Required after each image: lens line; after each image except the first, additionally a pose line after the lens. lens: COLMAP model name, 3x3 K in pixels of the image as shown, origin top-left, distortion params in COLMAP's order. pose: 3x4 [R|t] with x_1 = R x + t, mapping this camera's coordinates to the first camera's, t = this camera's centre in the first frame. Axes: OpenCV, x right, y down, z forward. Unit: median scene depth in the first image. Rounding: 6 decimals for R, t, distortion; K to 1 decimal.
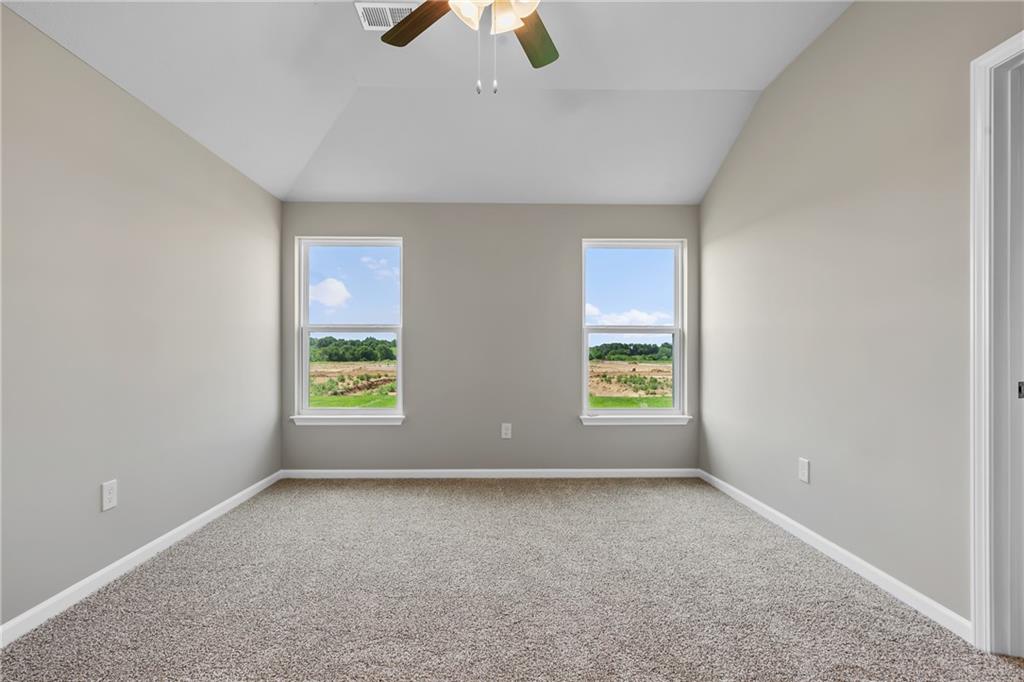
lens RADIAL K [[475.3, 0, 511.7], [0, 475.3, 350.8], [0, 0, 1]] dist [0.000320, 0.001351]
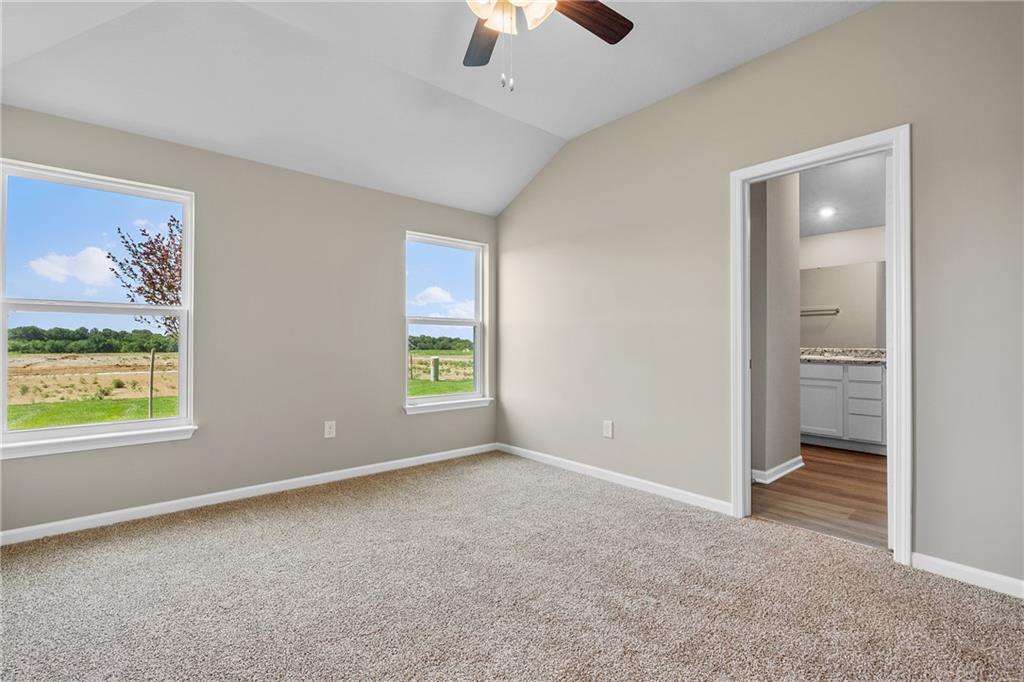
lens RADIAL K [[456.8, 0, 513.9], [0, 456.8, 338.5], [0, 0, 1]] dist [-0.002874, 0.004187]
pose [[0.768907, 0.007860, 0.639312, -0.317877], [-0.004778, 0.999967, -0.006548, -0.000450], [-0.639343, 0.001980, 0.768920, 0.116980]]
